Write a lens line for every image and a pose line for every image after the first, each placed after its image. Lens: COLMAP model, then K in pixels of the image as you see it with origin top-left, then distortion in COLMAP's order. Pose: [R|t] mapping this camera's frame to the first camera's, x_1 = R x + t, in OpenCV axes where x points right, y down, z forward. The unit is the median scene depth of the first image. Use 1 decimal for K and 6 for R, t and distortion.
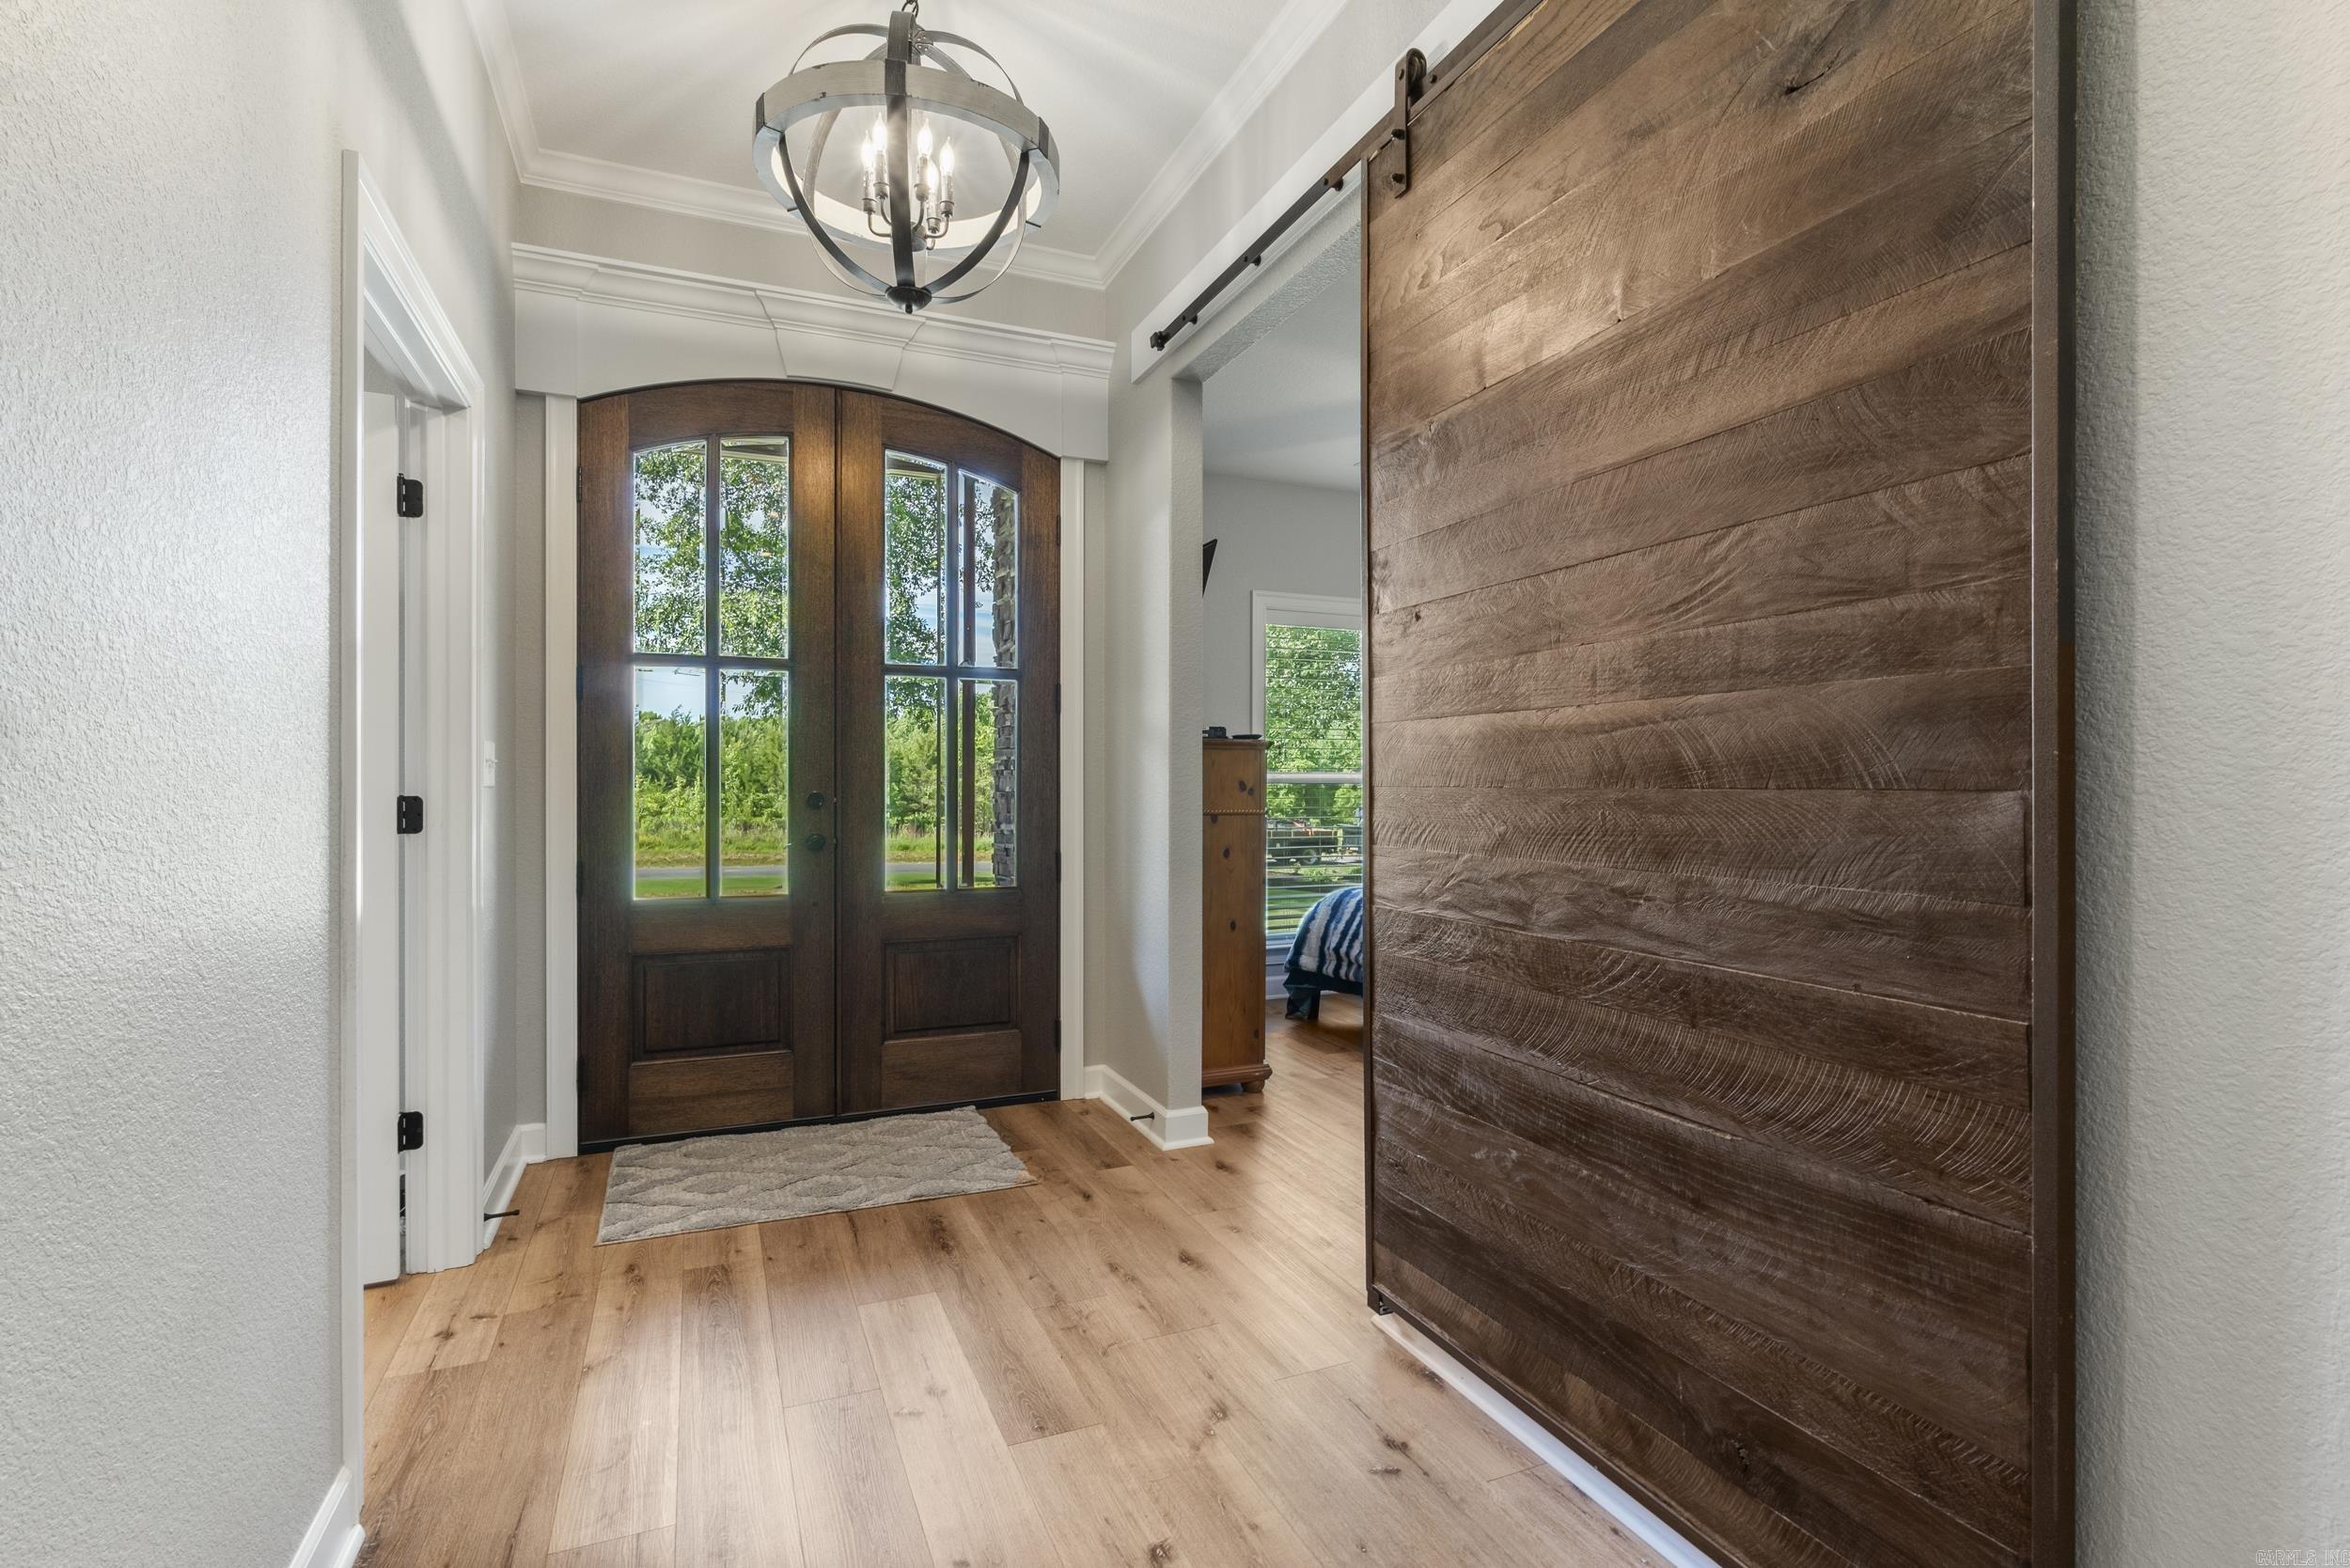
lens RADIAL K [[1092.6, 0, 1166.2], [0, 1092.6, 784.9], [0, 0, 1]] dist [-0.005833, -0.000526]
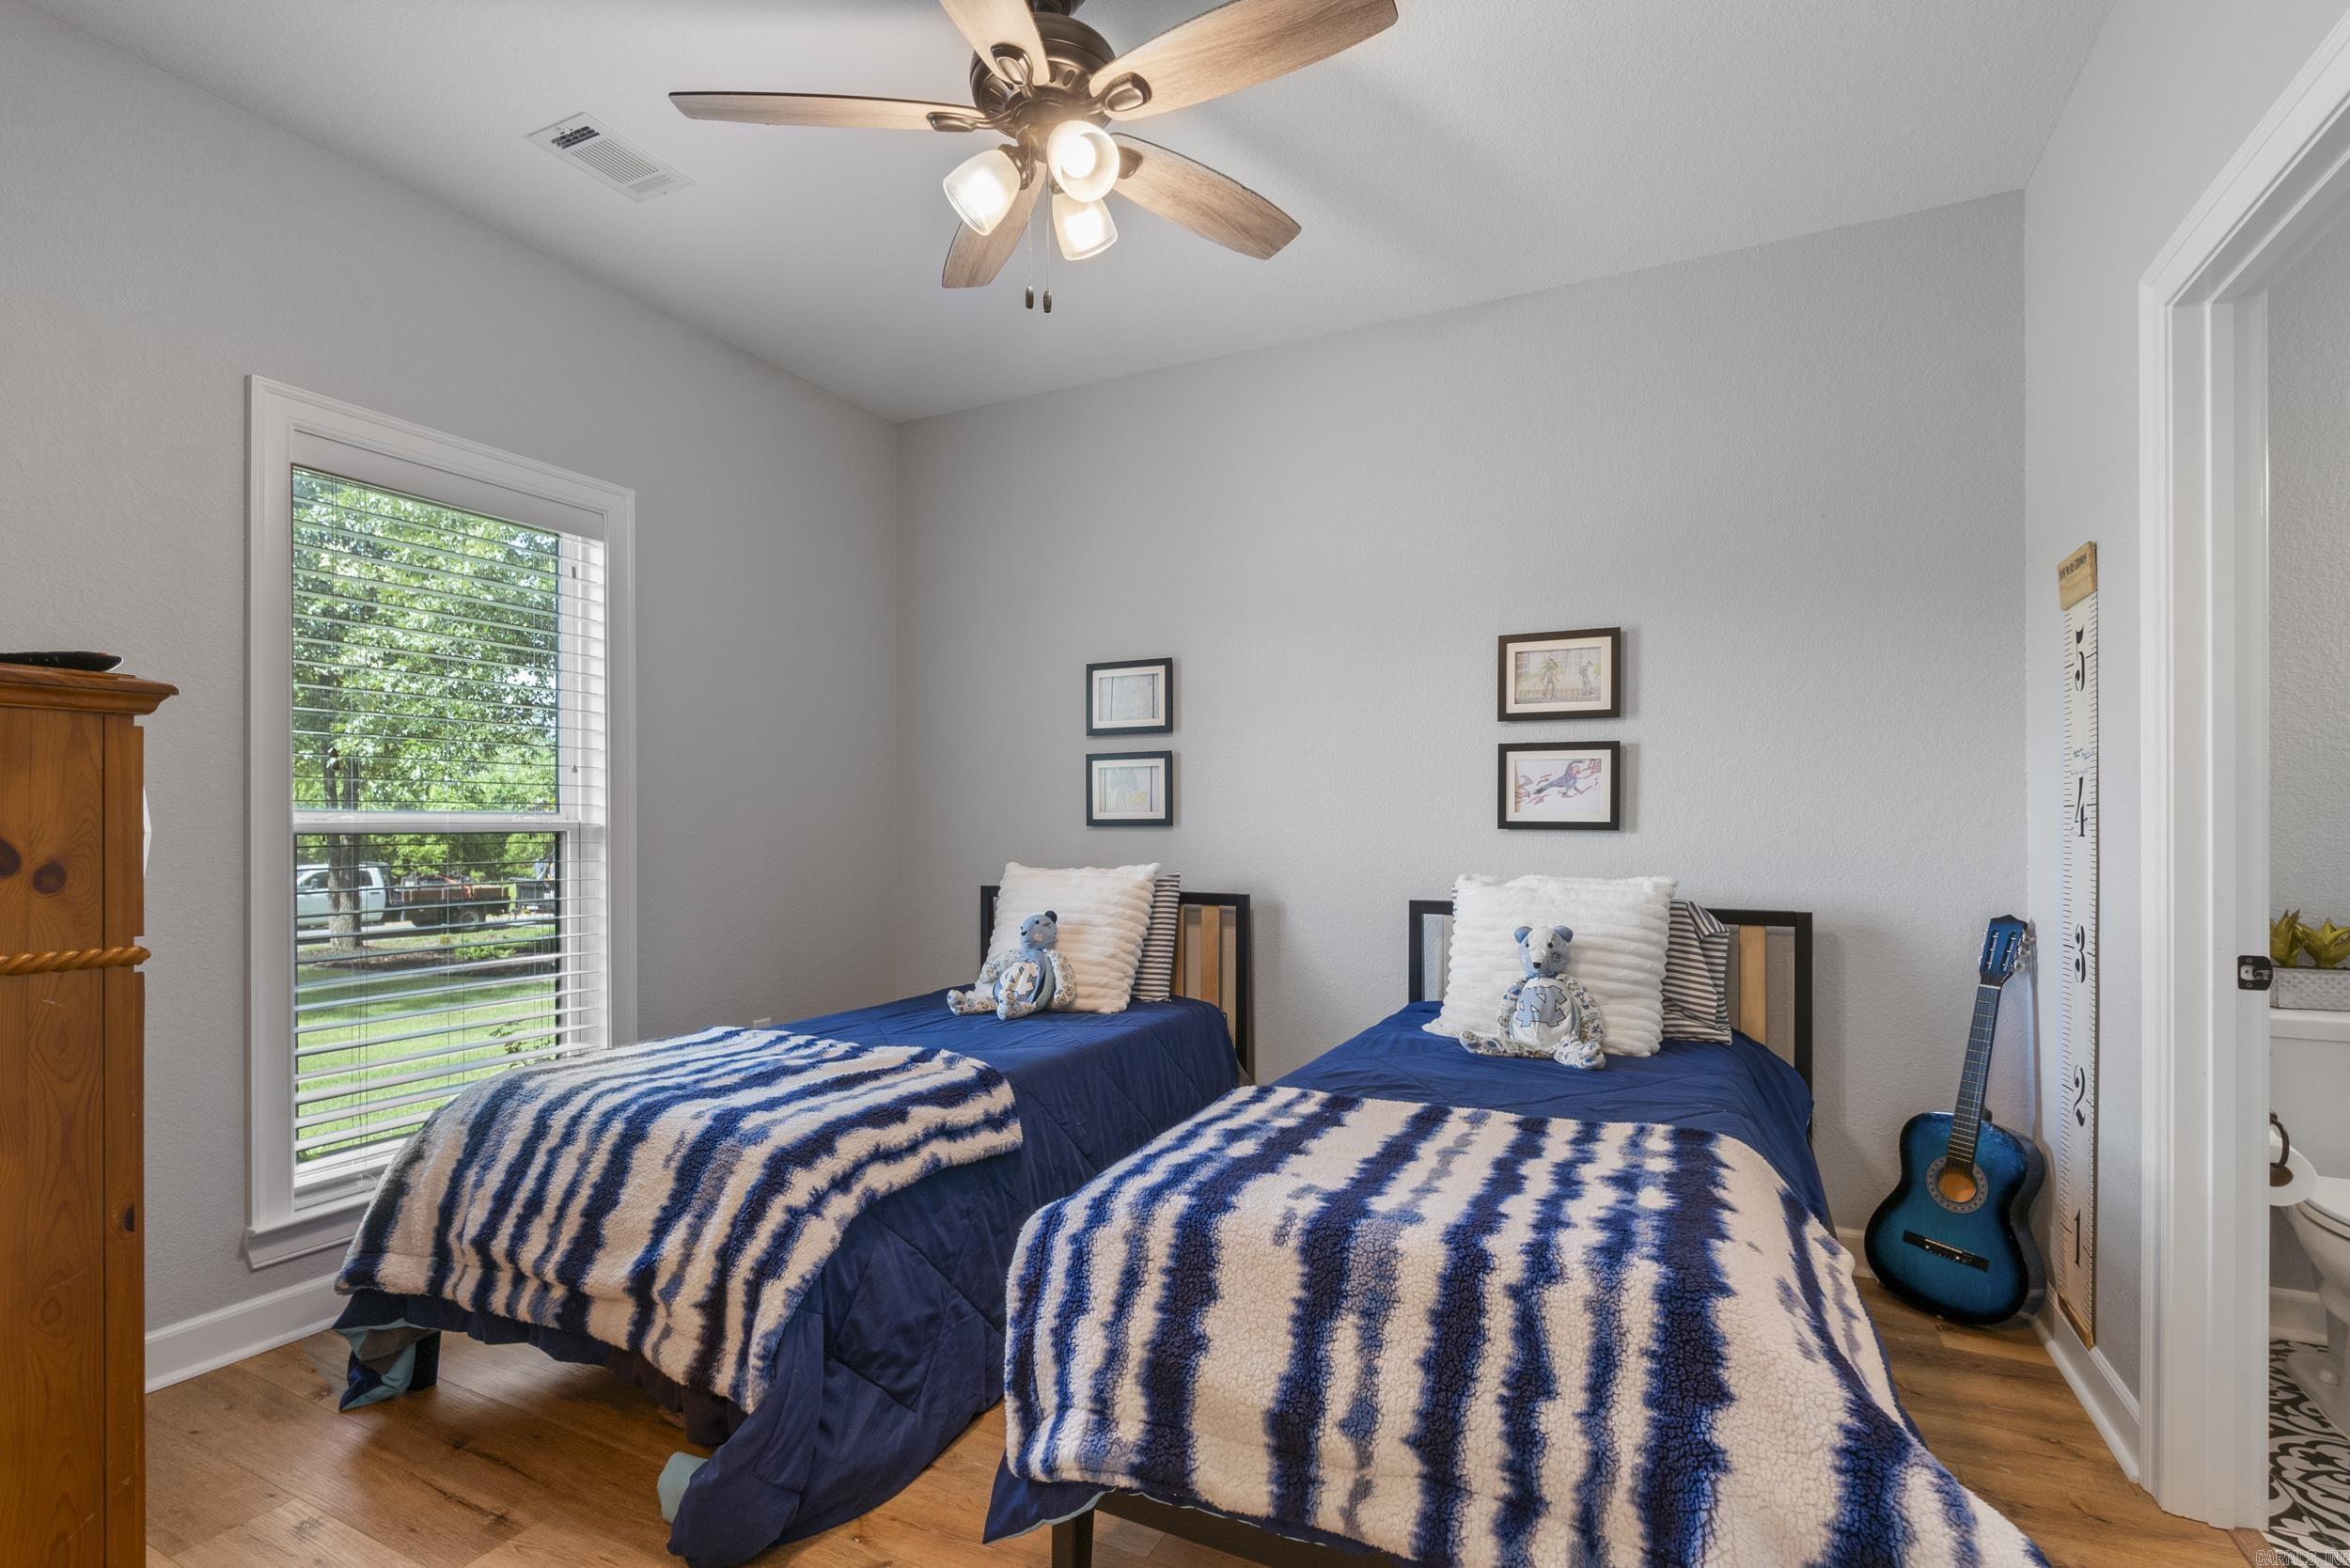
lens RADIAL K [[1092.6, 0, 1164.6], [0, 1092.6, 832.5], [0, 0, 1]] dist [-0.005833, -0.000526]
pose [[0.767415, -0.004649, 0.641134, 0.087332], [0.003053, 0.999989, 0.003596, -0.002911], [-0.641144, -0.000802, 0.767420, 0.499152]]
